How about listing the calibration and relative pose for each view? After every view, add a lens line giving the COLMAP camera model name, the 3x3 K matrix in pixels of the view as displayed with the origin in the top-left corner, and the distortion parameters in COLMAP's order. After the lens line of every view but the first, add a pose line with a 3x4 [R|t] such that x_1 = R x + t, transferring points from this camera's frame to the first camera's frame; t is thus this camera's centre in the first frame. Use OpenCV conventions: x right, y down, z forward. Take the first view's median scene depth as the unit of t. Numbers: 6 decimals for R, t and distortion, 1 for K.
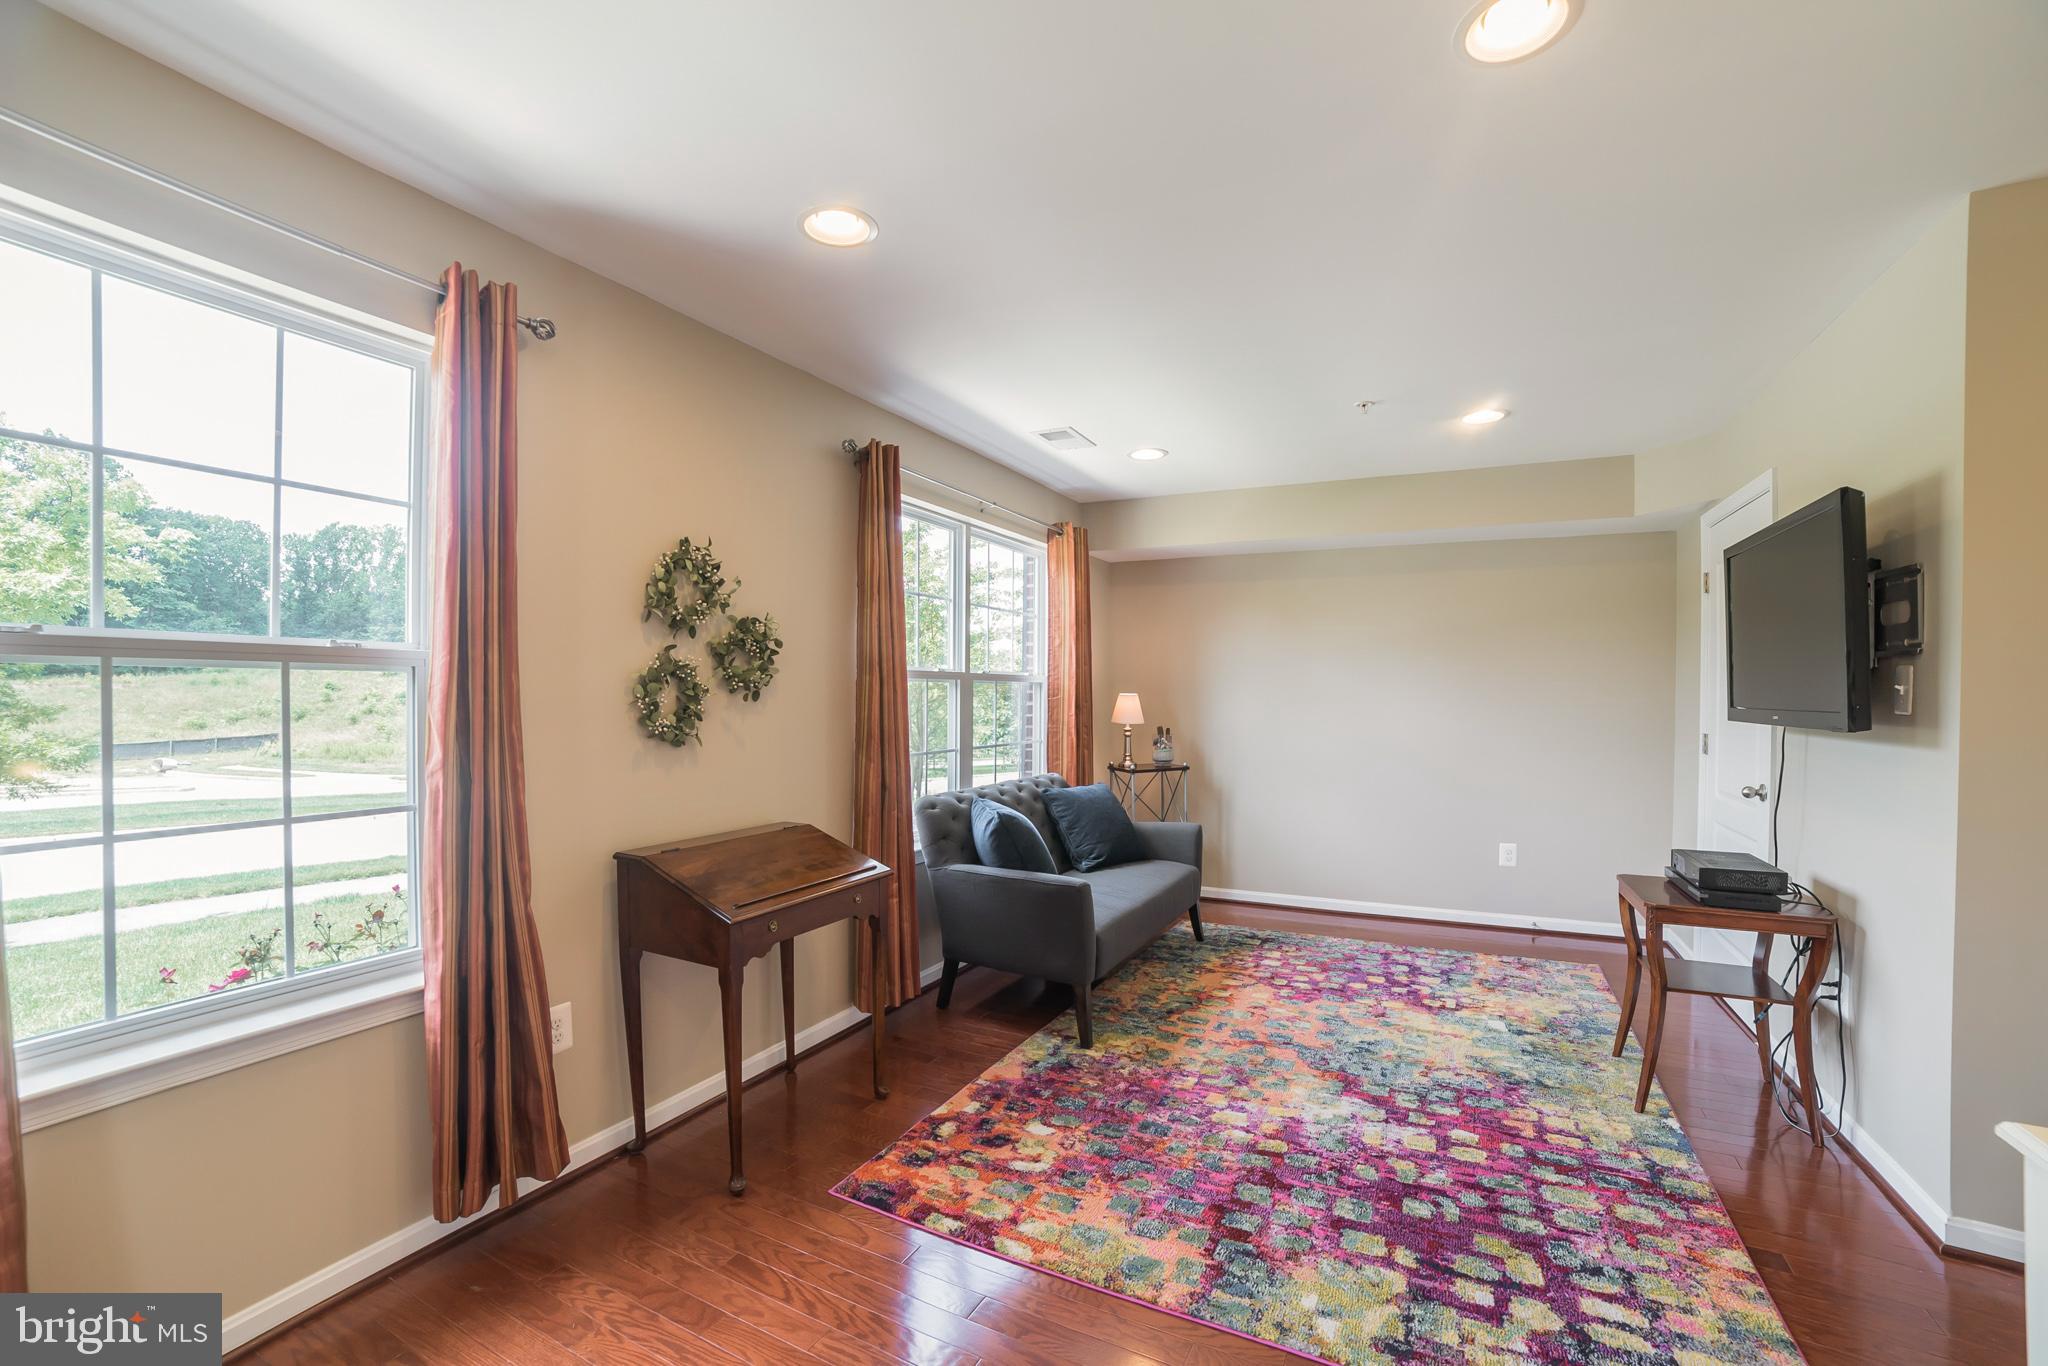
lens RADIAL K [[834.2, 0, 1027.0], [0, 834.2, 677.9], [0, 0, 1]] dist [-0.104217, 0.033007]
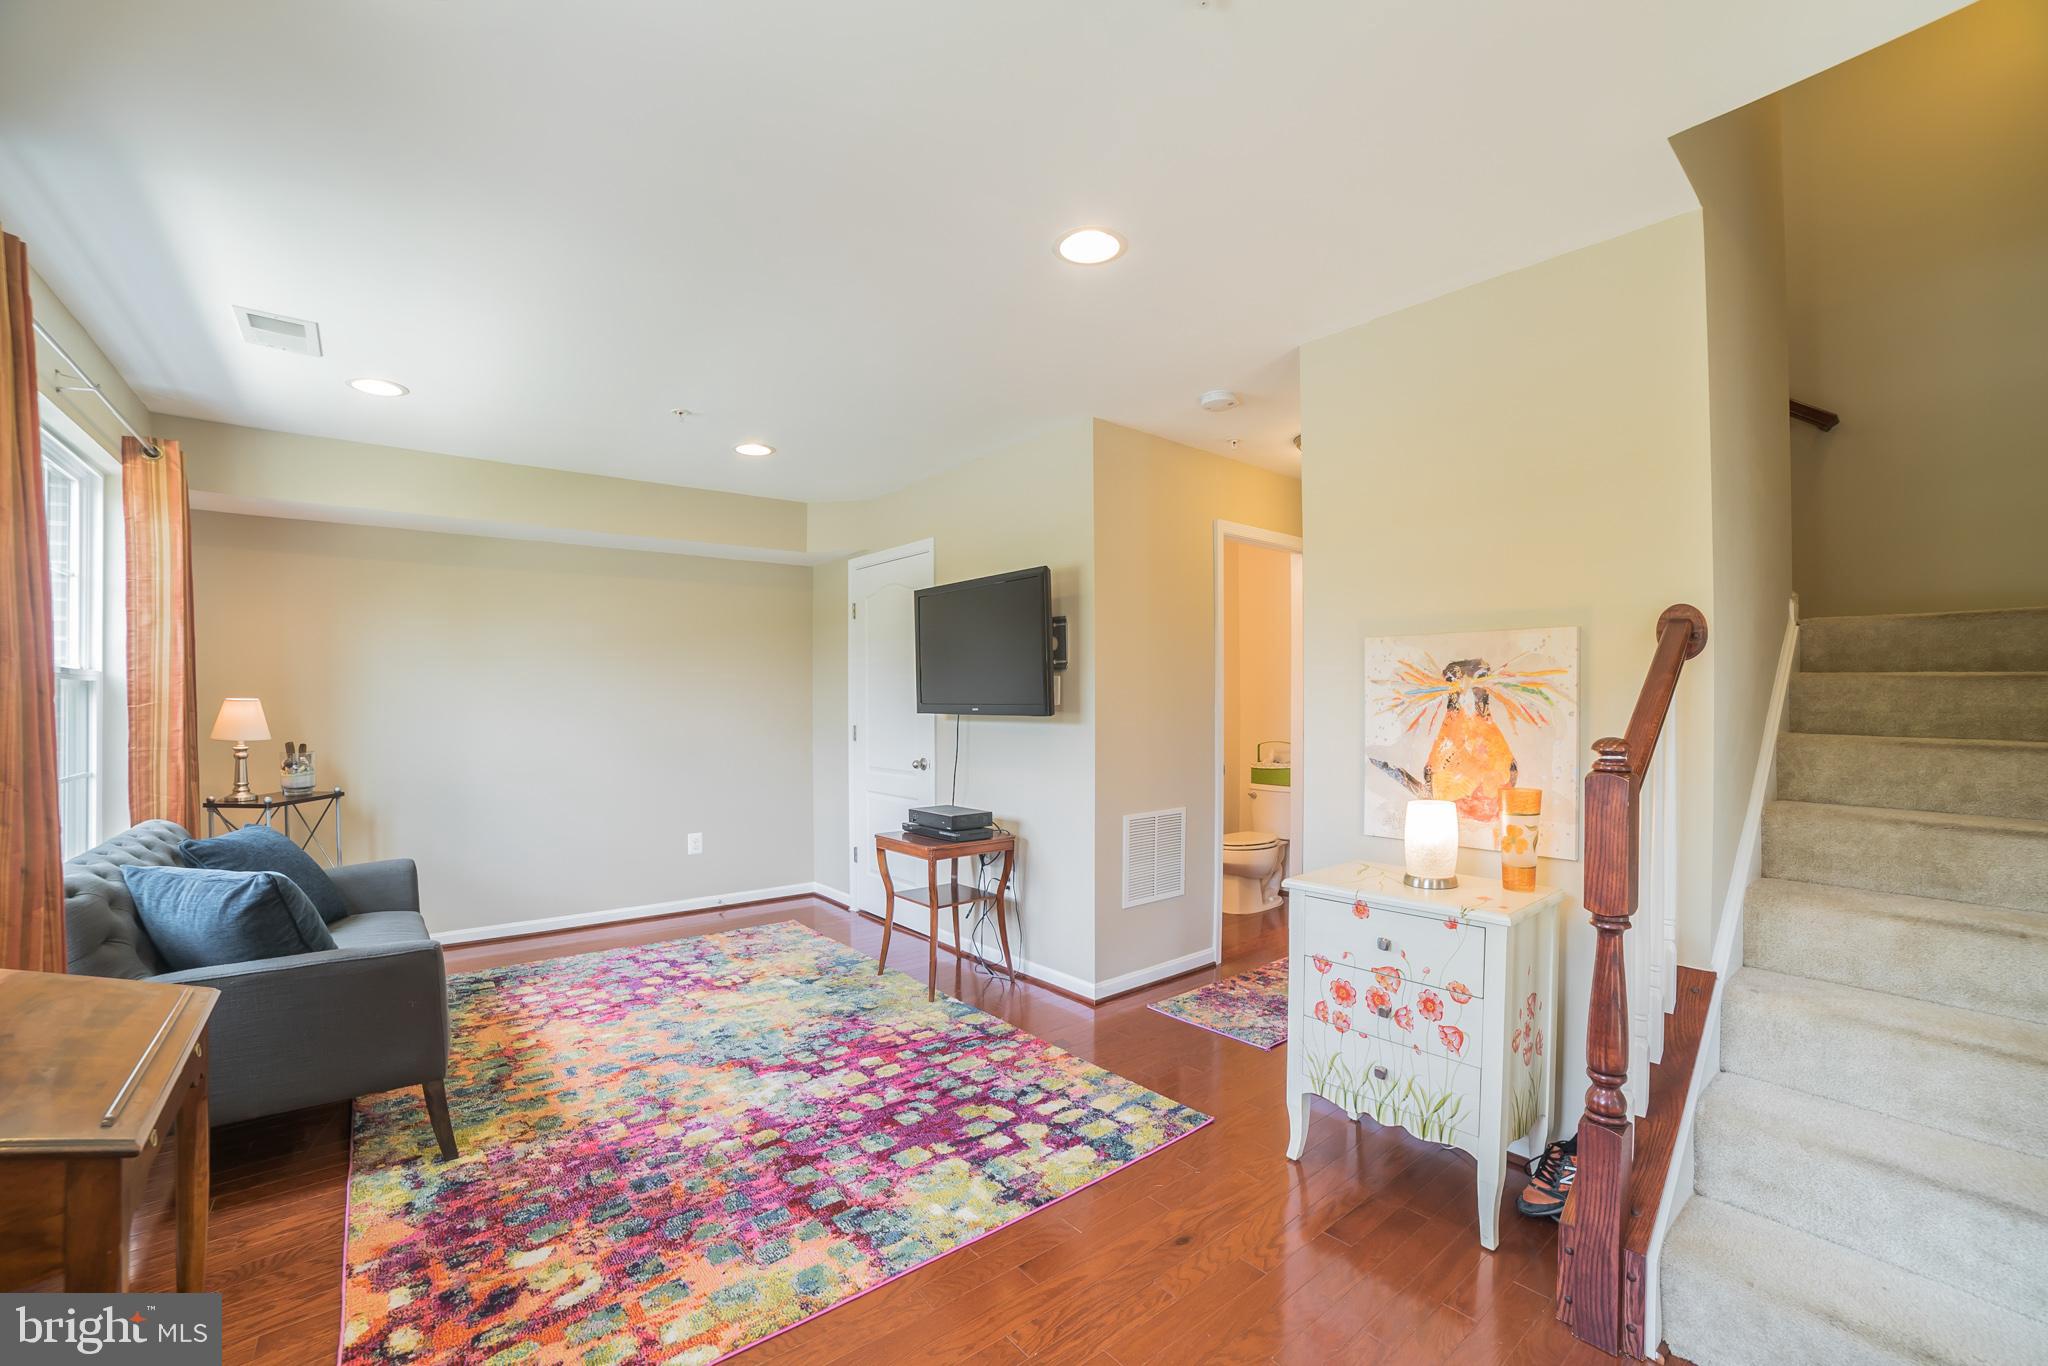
lens RADIAL K [[834.2, 0, 1027.0], [0, 834.2, 677.9], [0, 0, 1]] dist [-0.104217, 0.033007]
pose [[0.413779, 0.015018, 0.910253, -0.462550], [-0.008600, 0.999884, -0.012588, 0.009192], [-0.910337, -0.002619, 0.413860, 0.259035]]
